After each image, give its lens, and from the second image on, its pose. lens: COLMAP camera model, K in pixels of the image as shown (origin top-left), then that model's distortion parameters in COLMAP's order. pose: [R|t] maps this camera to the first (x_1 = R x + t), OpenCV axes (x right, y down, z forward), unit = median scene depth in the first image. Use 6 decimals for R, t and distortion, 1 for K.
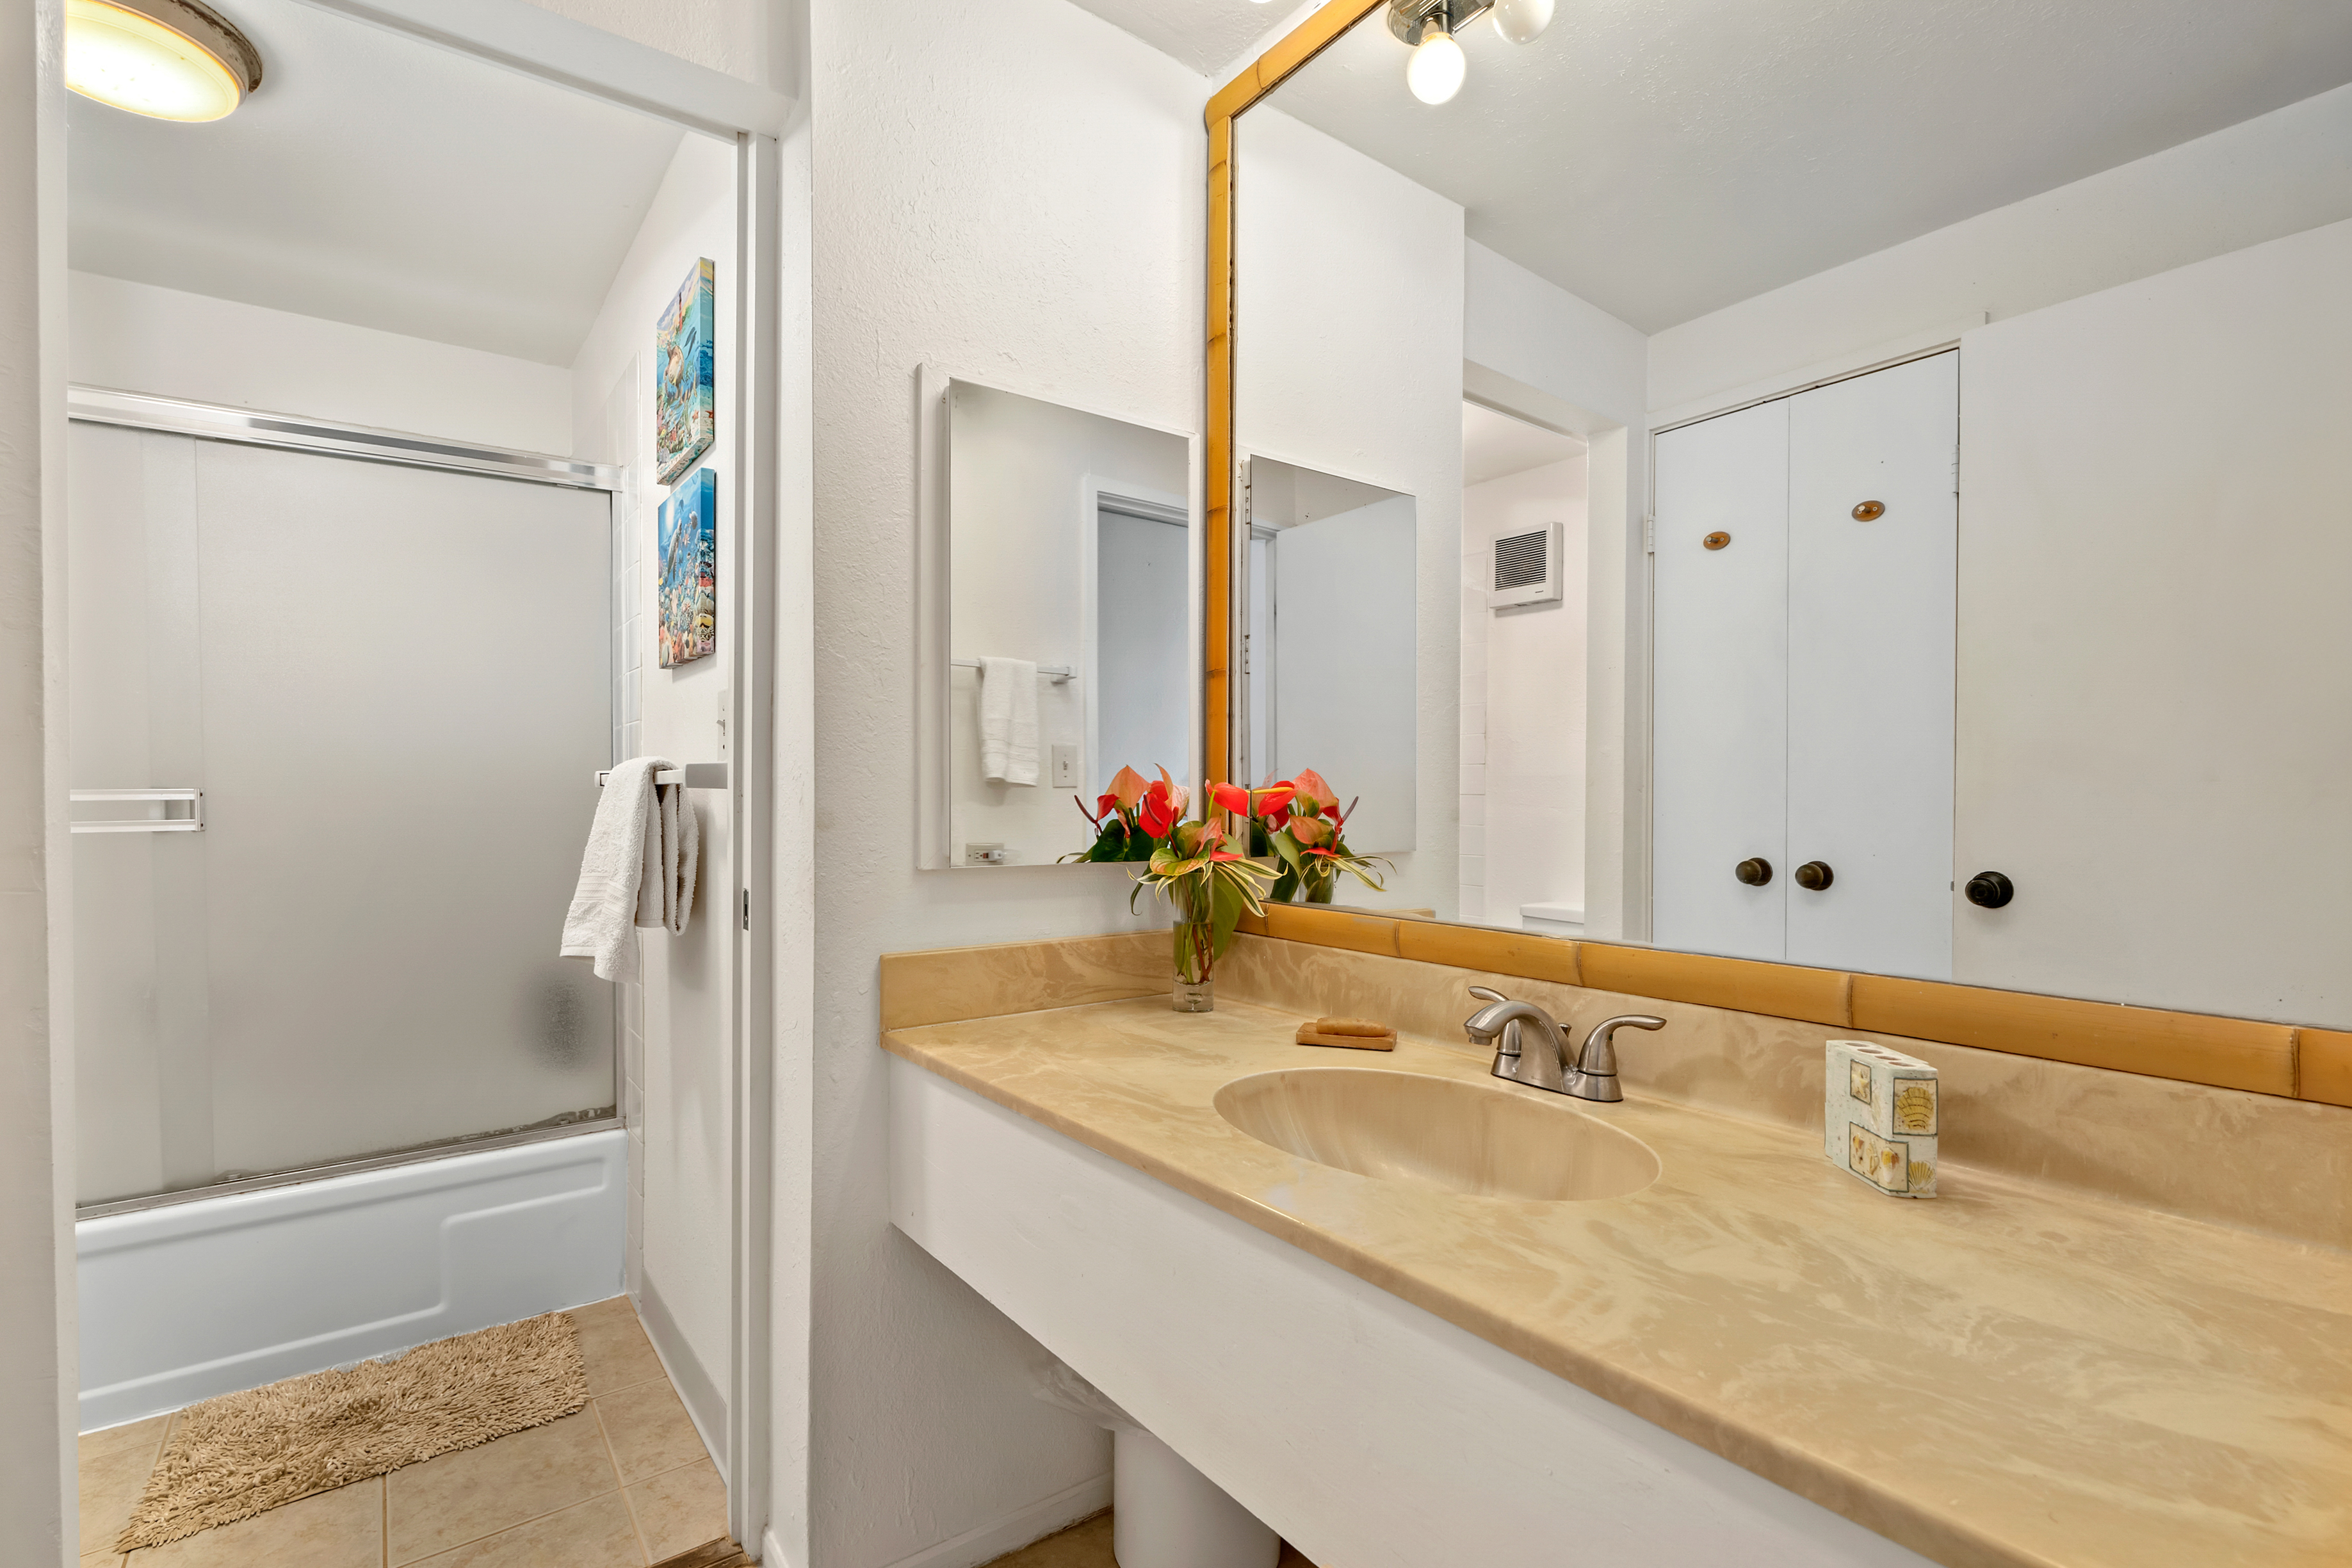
lens RADIAL K [[1079.0, 0, 1155.5], [0, 1079.0, 823.5], [0, 0, 1]] dist [-0.006910, 0.000355]
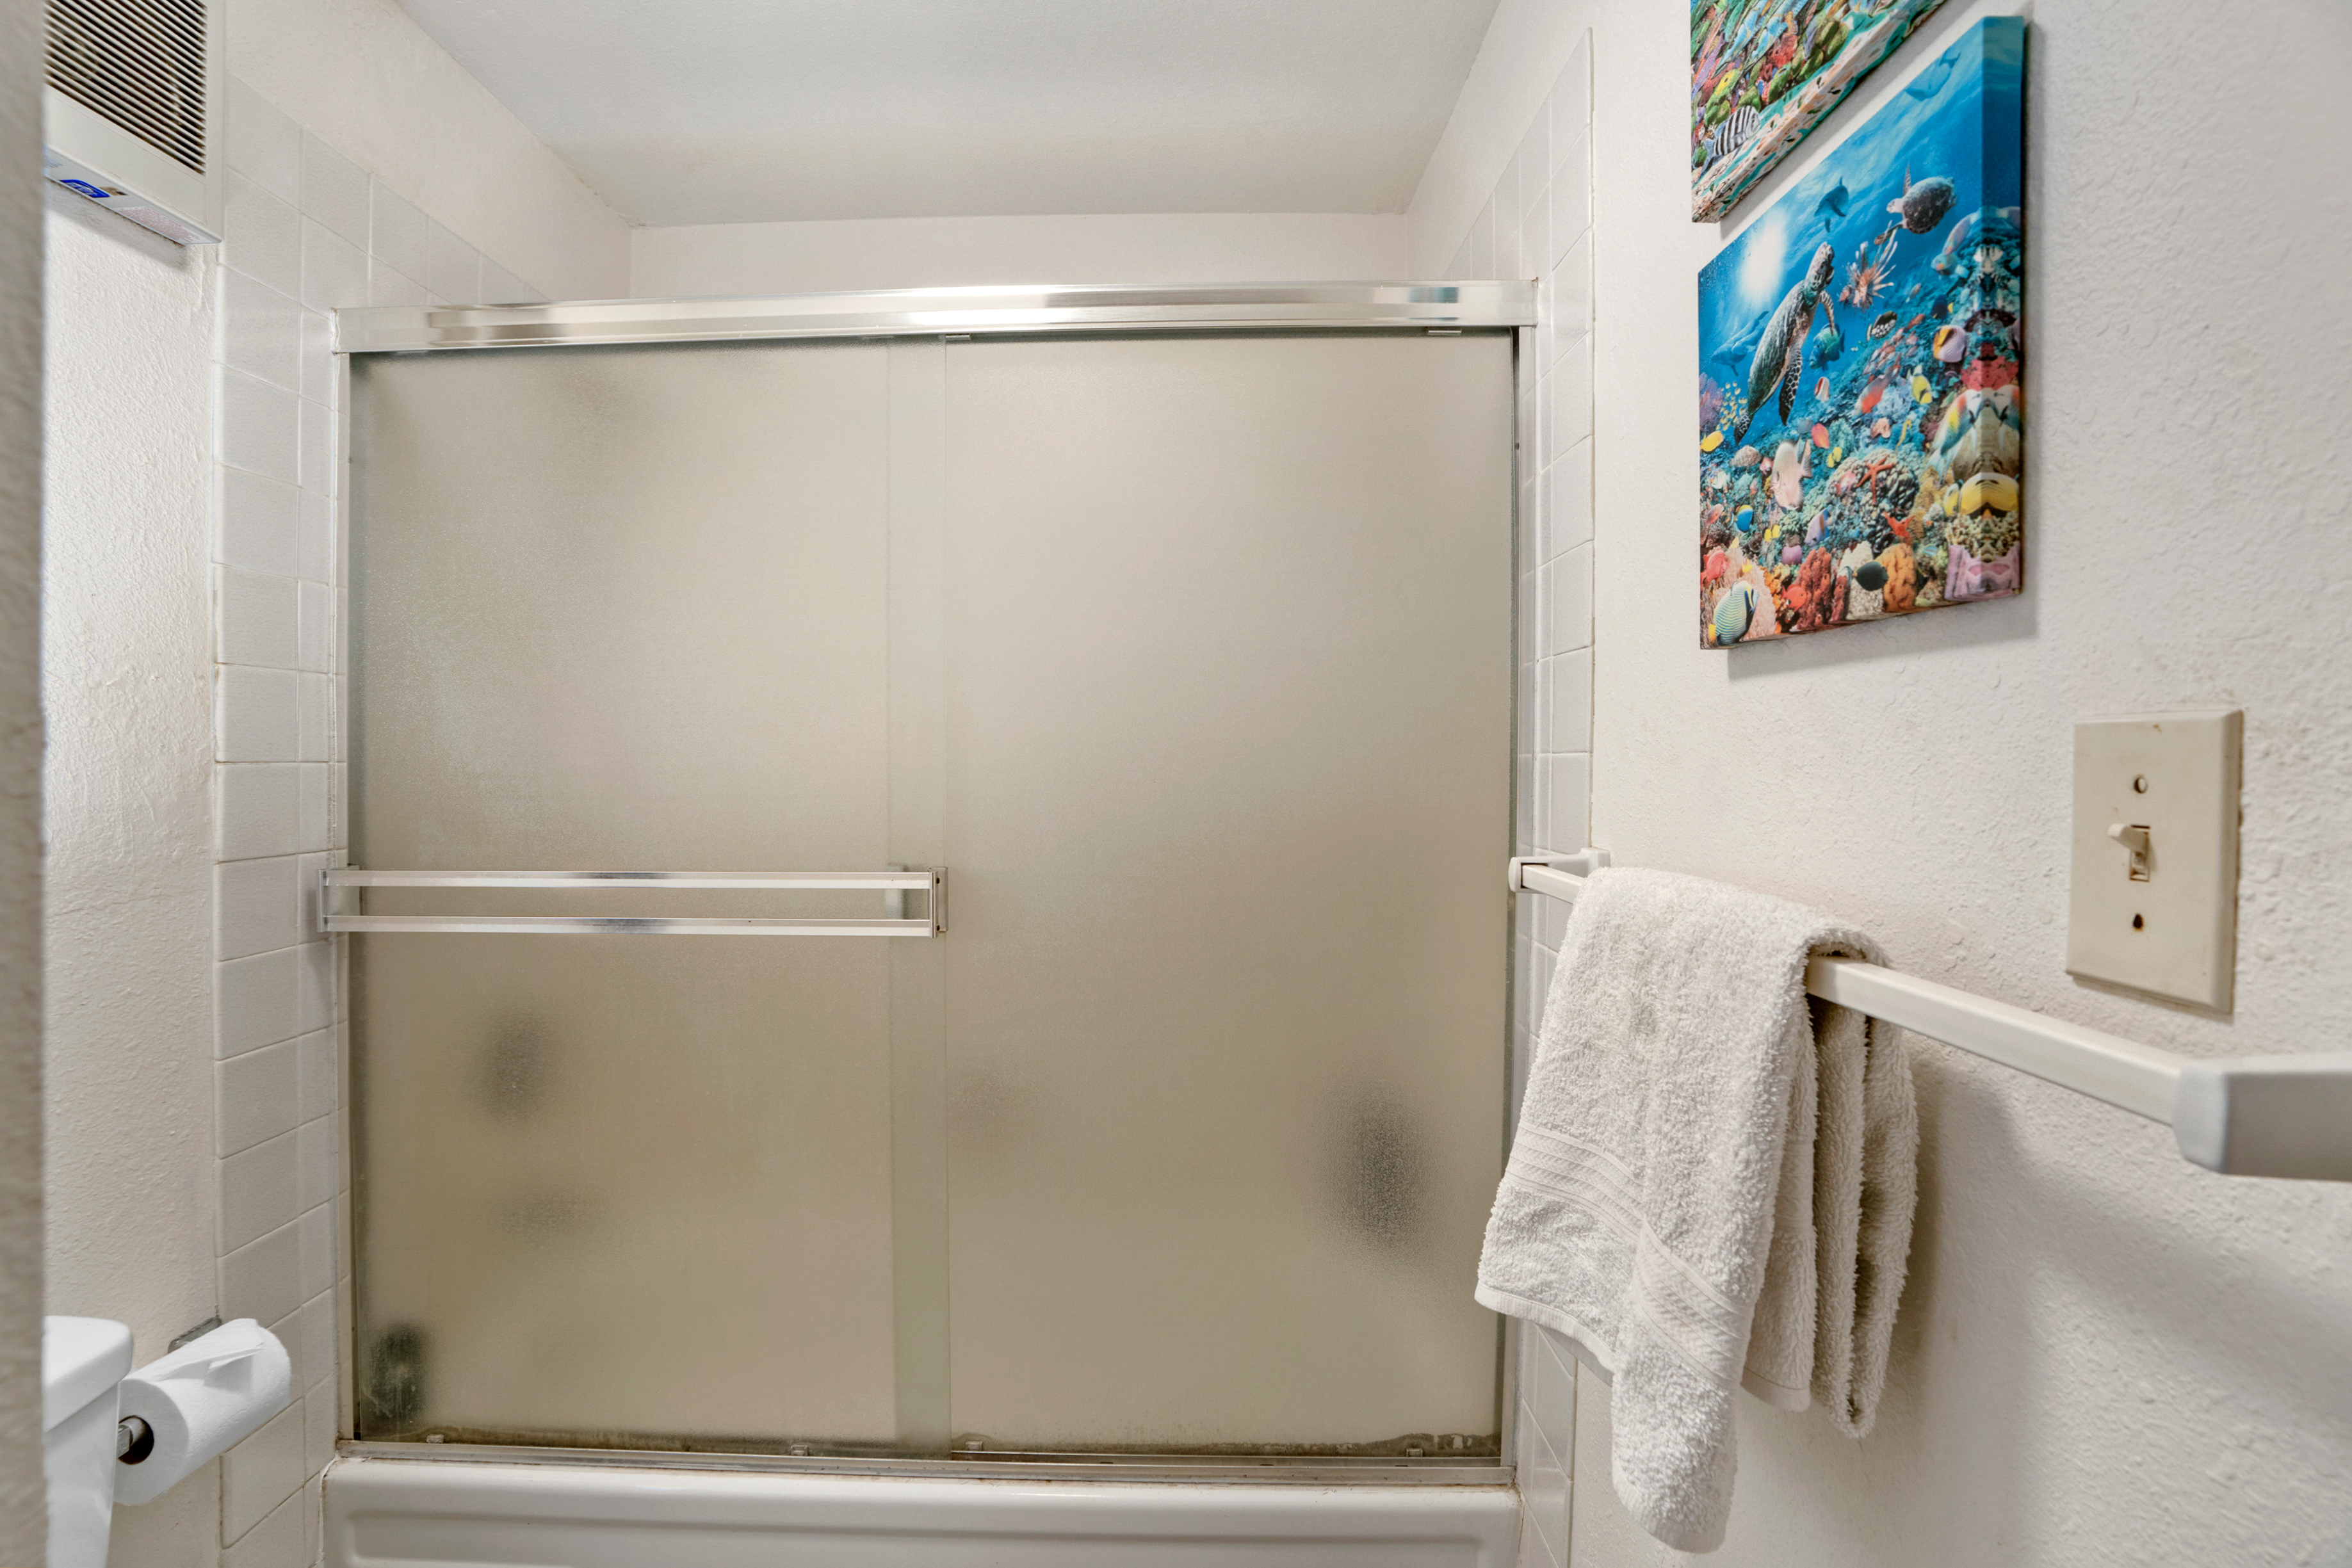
lens RADIAL K [[1090.4, 0, 1151.2], [0, 1090.4, 785.7], [0, 0, 1]] dist [-0.076929, 0.034734]
pose [[0.797940, 0.016698, -0.602505, -0.408519], [-0.017981, 0.999831, 0.003895, -0.094902], [0.602468, 0.007726, 0.798106, 0.577729]]
